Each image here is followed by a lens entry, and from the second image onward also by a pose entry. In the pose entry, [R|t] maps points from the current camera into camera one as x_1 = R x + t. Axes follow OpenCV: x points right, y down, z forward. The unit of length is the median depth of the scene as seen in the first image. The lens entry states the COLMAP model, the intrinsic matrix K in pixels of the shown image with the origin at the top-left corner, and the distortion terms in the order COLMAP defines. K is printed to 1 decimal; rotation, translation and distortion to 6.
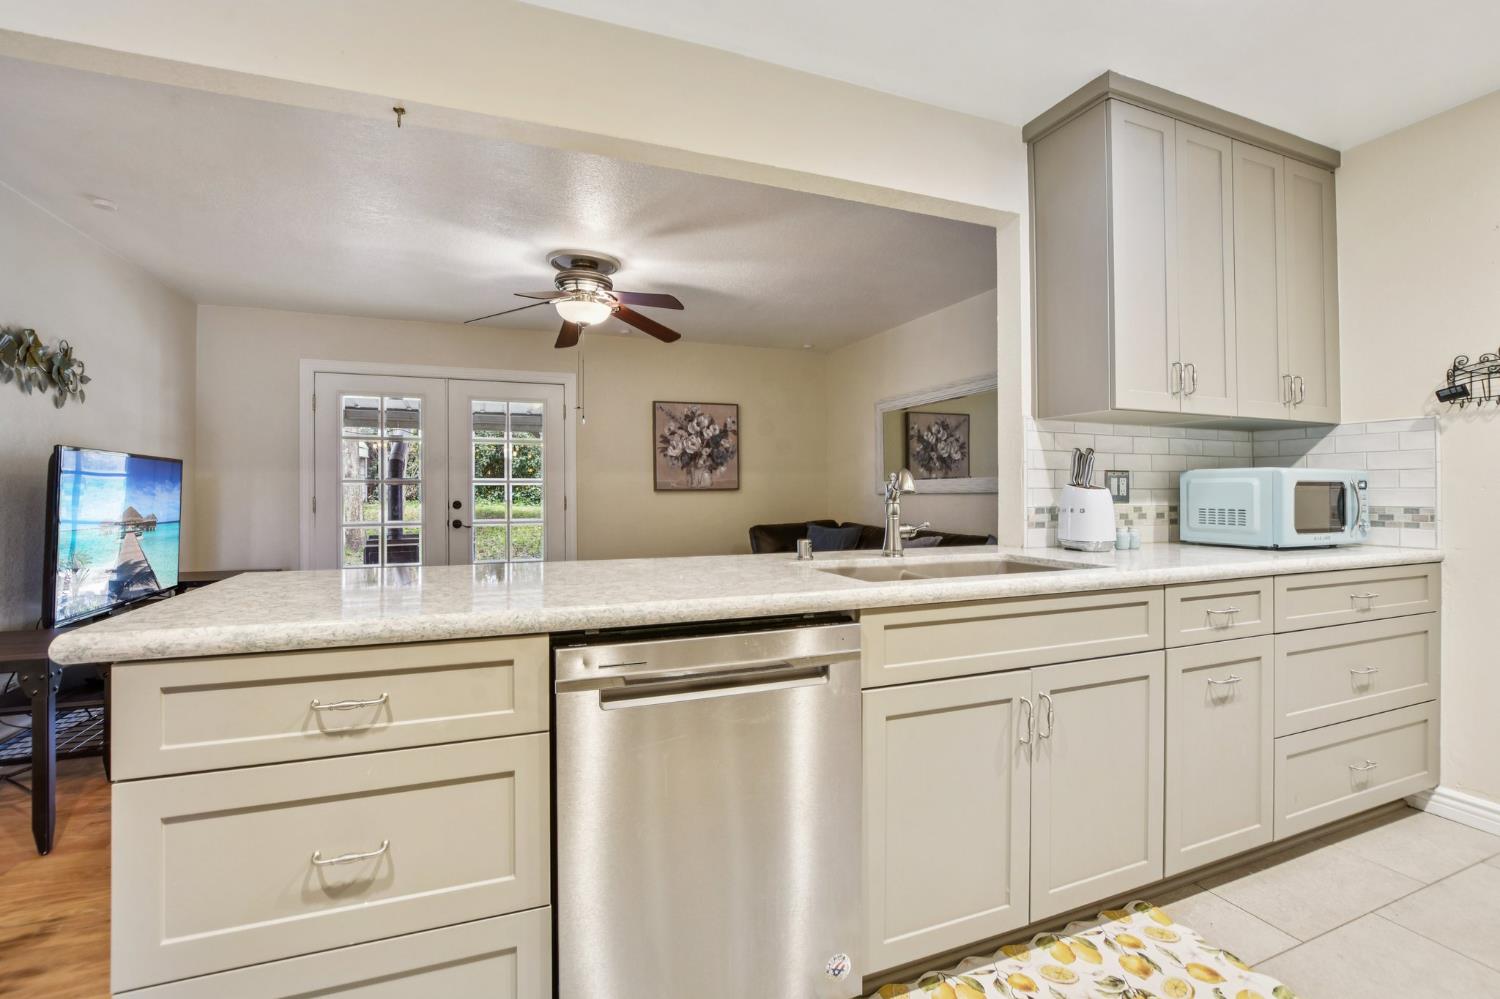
lens RADIAL K [[673.2, 0, 756.1], [0, 673.2, 481.6], [0, 0, 1]] dist [-0.025723, 0.001106]
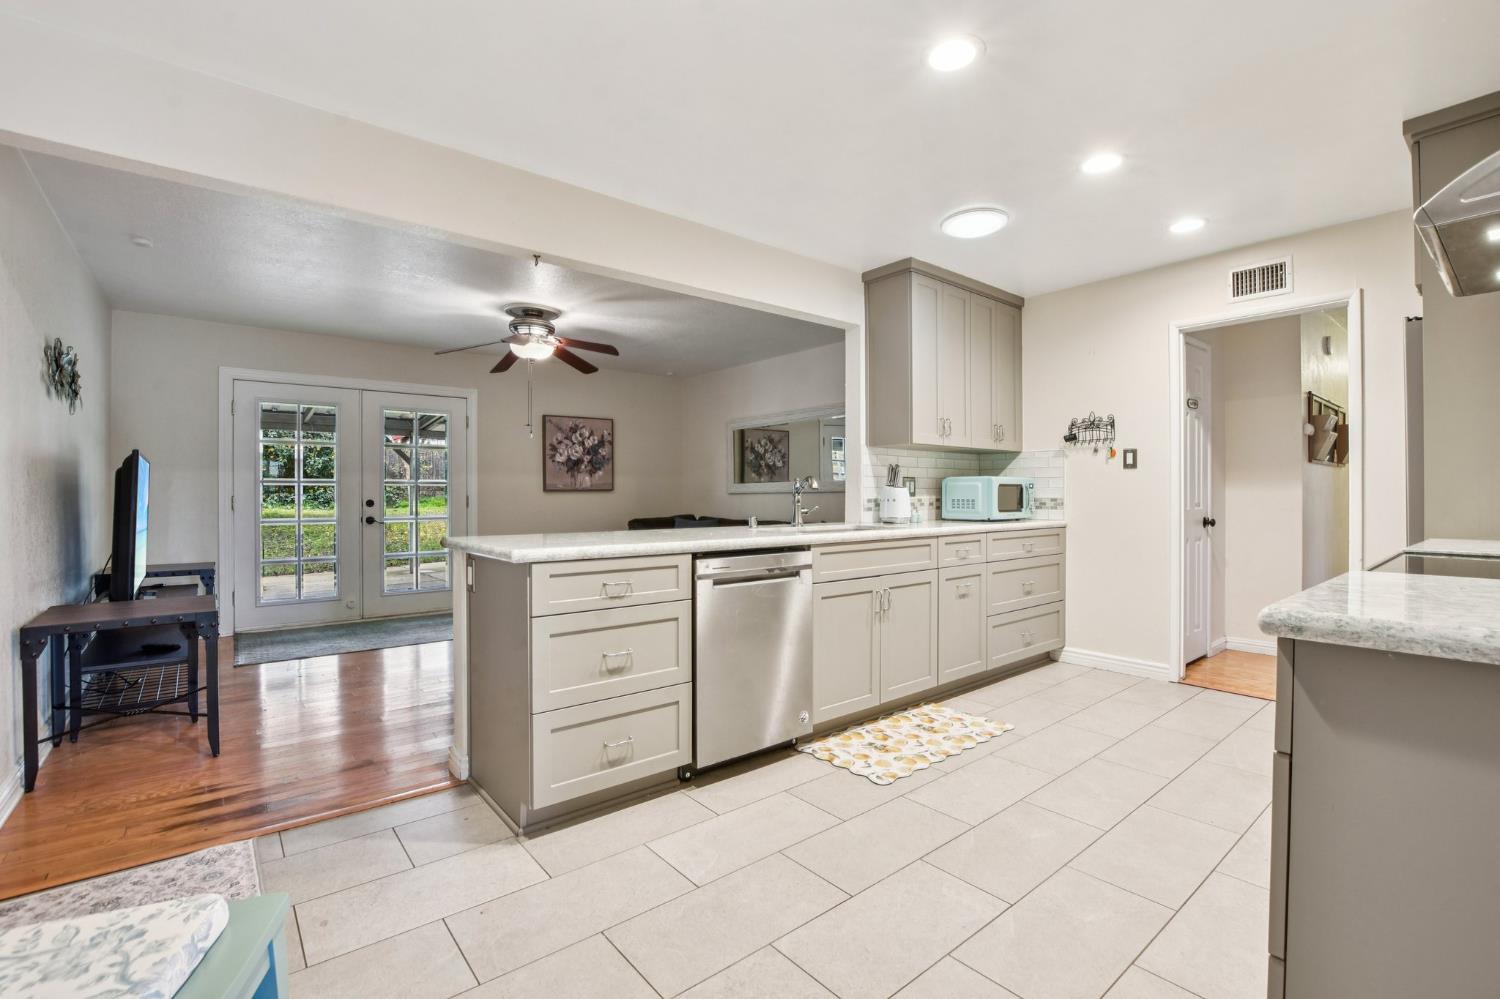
lens RADIAL K [[673.2, 0, 750.0], [0, 673.2, 490.1], [0, 0, 1]] dist [-0.025723, 0.001106]
pose [[0.953879, 0.000848, 0.300189, -0.247517], [-0.003205, 0.999968, 0.007359, 0.003049], [-0.300173, -0.007982, 0.953851, -0.350749]]
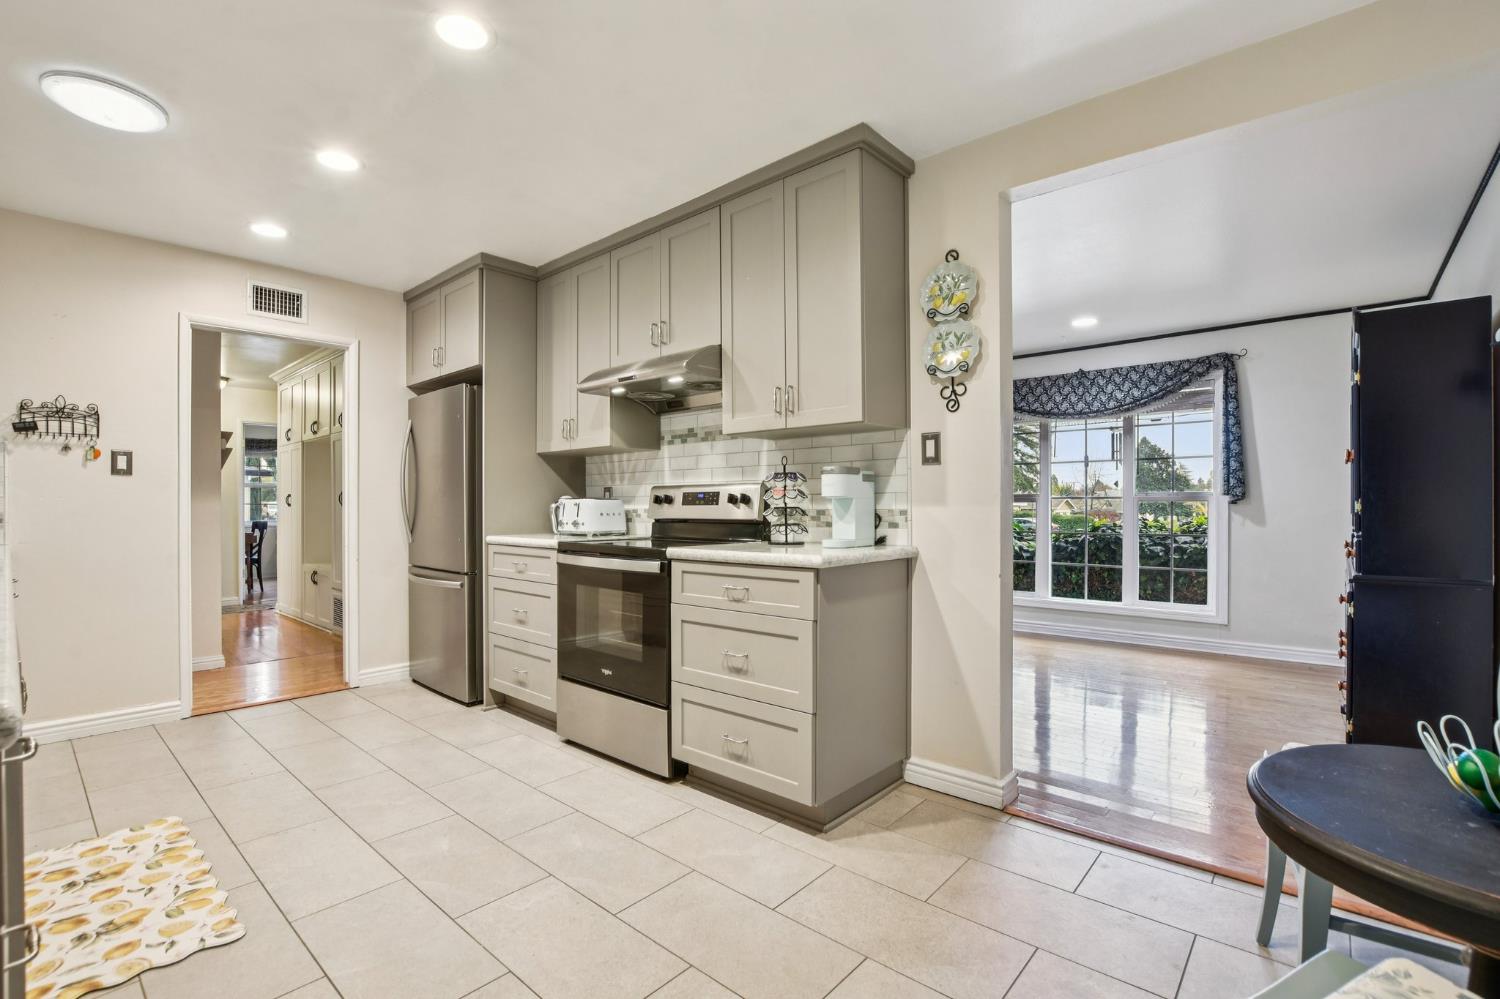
lens RADIAL K [[673.2, 0, 751.6], [0, 673.2, 506.5], [0, 0, 1]] dist [-0.025723, 0.001106]
pose [[-0.455583, 0.000854, 0.890193, -0.484751], [-0.012500, 0.999895, -0.007356, 0.011775], [-0.890106, -0.014479, -0.455524, 0.174593]]
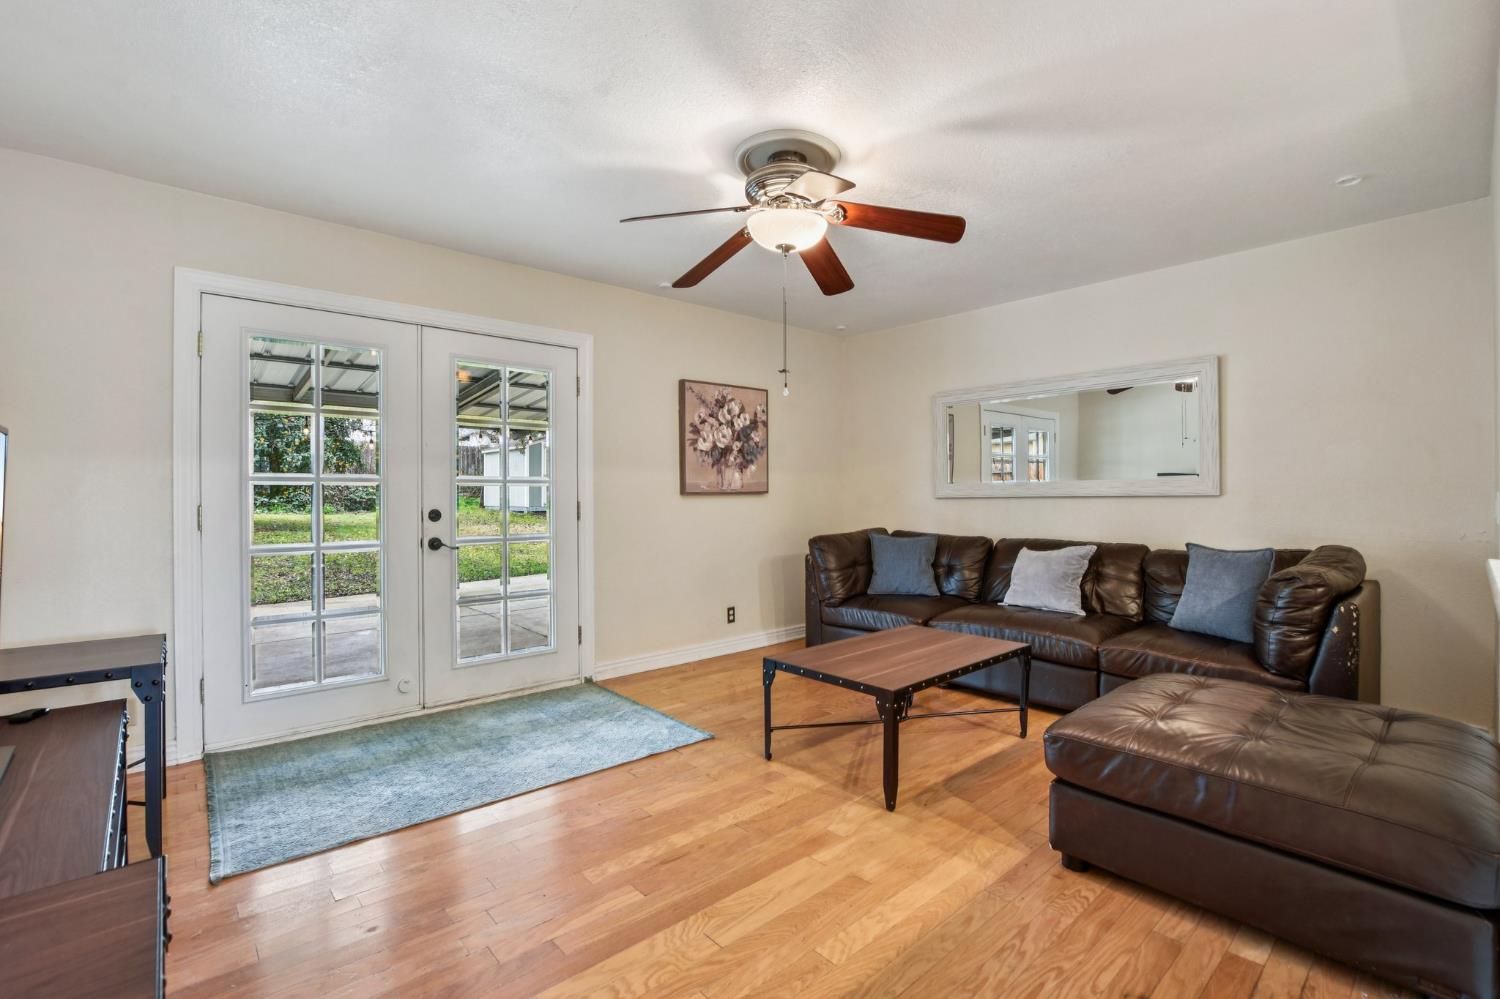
lens RADIAL K [[673.2, 0, 751.4], [0, 673.2, 495.7], [0, 0, 1]] dist [-0.025723, 0.001106]
pose [[0.941390, -0.000612, 0.337319, -0.523871], [-0.004166, 0.999901, 0.013442, 0.006434], [-0.337294, -0.014059, 0.941294, 0.369628]]
